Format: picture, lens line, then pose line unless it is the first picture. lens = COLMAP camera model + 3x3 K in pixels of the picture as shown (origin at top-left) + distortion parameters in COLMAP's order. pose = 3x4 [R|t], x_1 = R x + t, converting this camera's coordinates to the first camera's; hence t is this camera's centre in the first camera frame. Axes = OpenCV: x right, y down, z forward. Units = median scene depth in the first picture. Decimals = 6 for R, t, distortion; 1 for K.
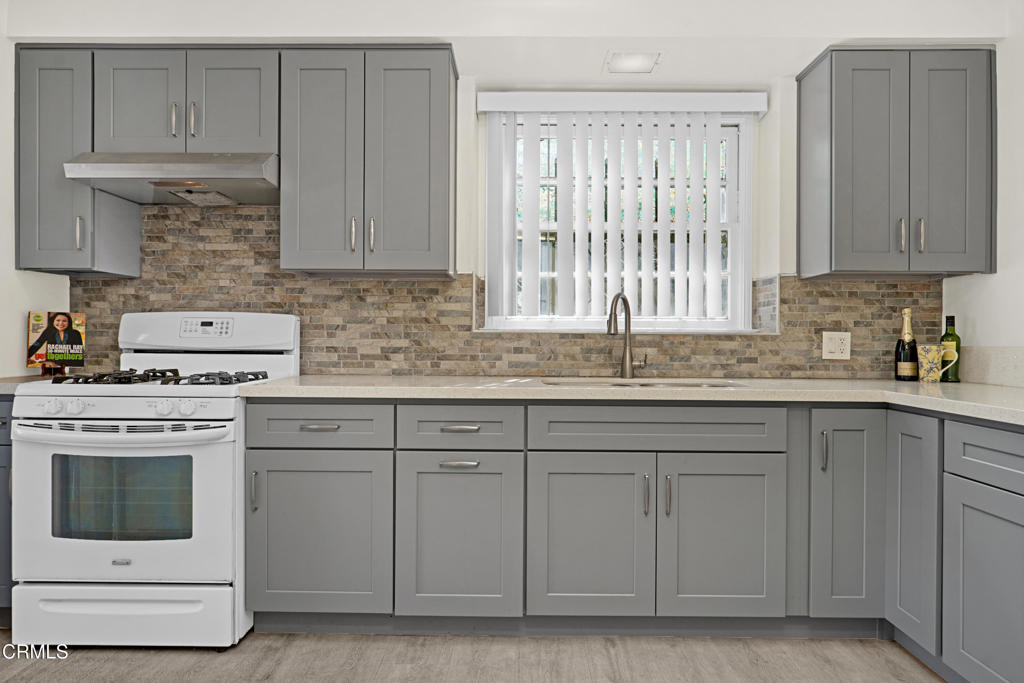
lens RADIAL K [[588.6, 0, 505.7], [0, 588.6, 350.5], [0, 0, 1]] dist [-0.012606, -0.002937]
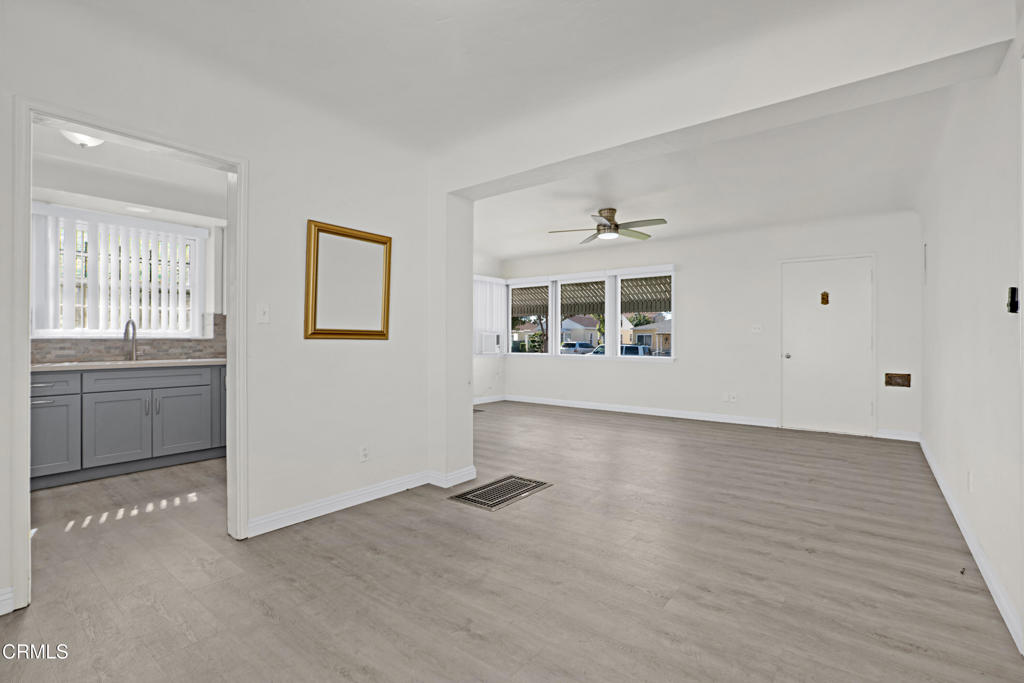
lens RADIAL K [[466.8, 0, 518.4], [0, 466.8, 327.8], [0, 0, 1]] dist [-0.032707, 0.002354]
pose [[0.599575, 0.011355, 0.800238, -0.265155], [0.018963, 0.999417, -0.028389, 0.002768], [-0.800094, 0.032196, 0.599011, -1.045183]]
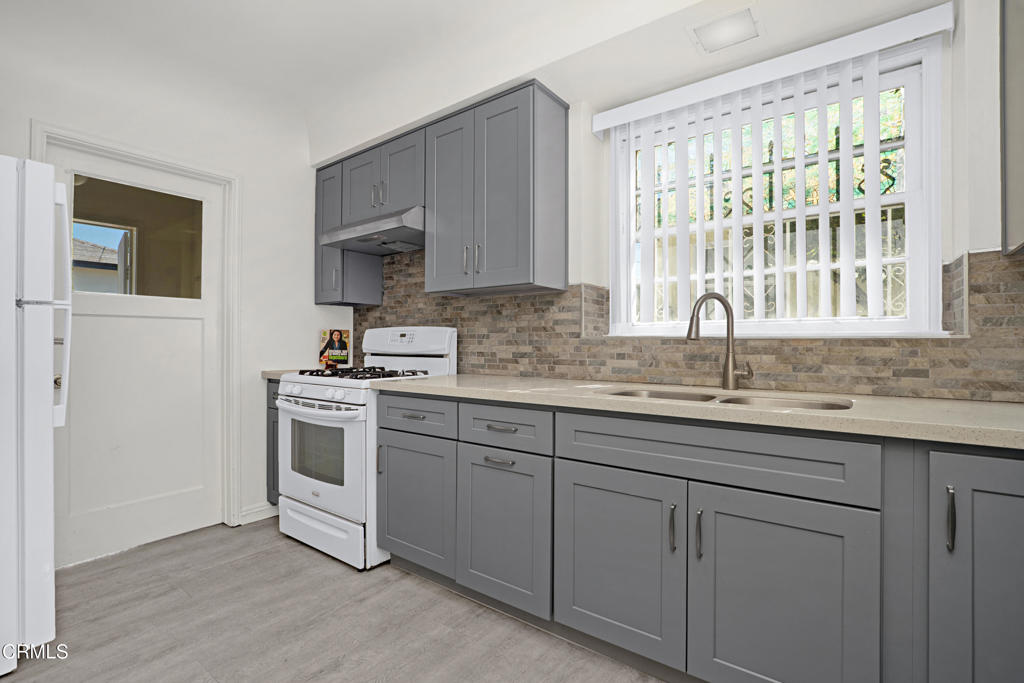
lens RADIAL K [[466.8, 0, 512.1], [0, 466.8, 345.9], [0, 0, 1]] dist [-0.032707, 0.002354]
pose [[0.804614, -0.003185, -0.593790, 0.348085], [-0.005550, 0.999902, -0.012883, -0.006991], [0.593773, 0.013662, 0.804517, 0.245493]]
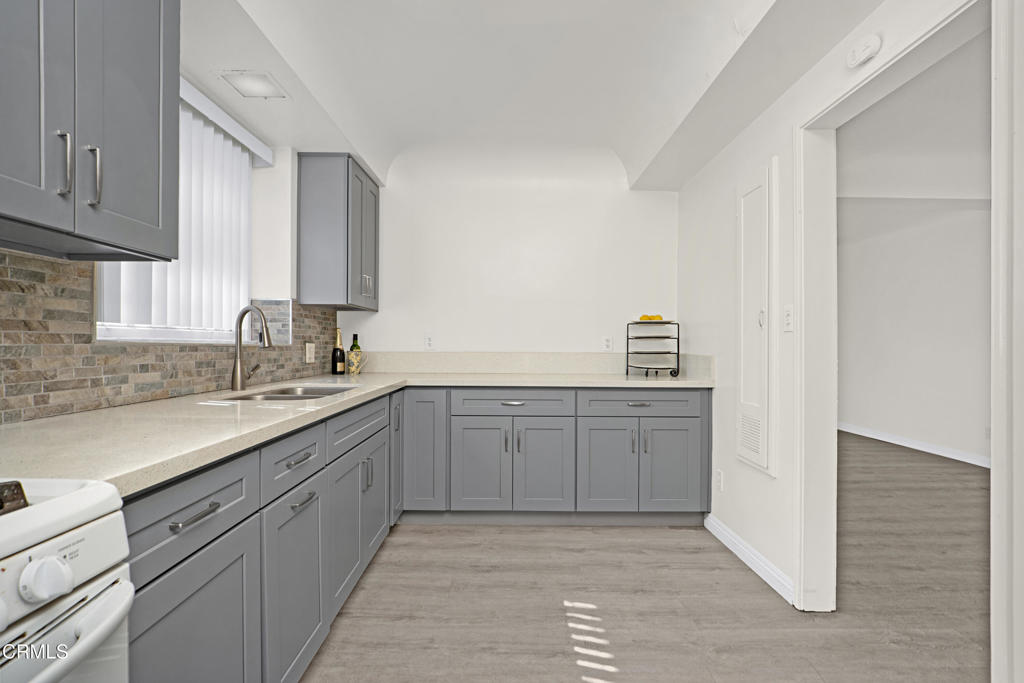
lens RADIAL K [[487.6, 0, 506.9], [0, 487.6, 337.9], [0, 0, 1]] dist [-0.005505, -0.000671]
pose [[-0.013283, 0.008428, 0.999876, -0.623009], [0.009680, 0.999919, -0.008300, -0.030210], [-0.999865, 0.009568, -0.013363, 0.536998]]
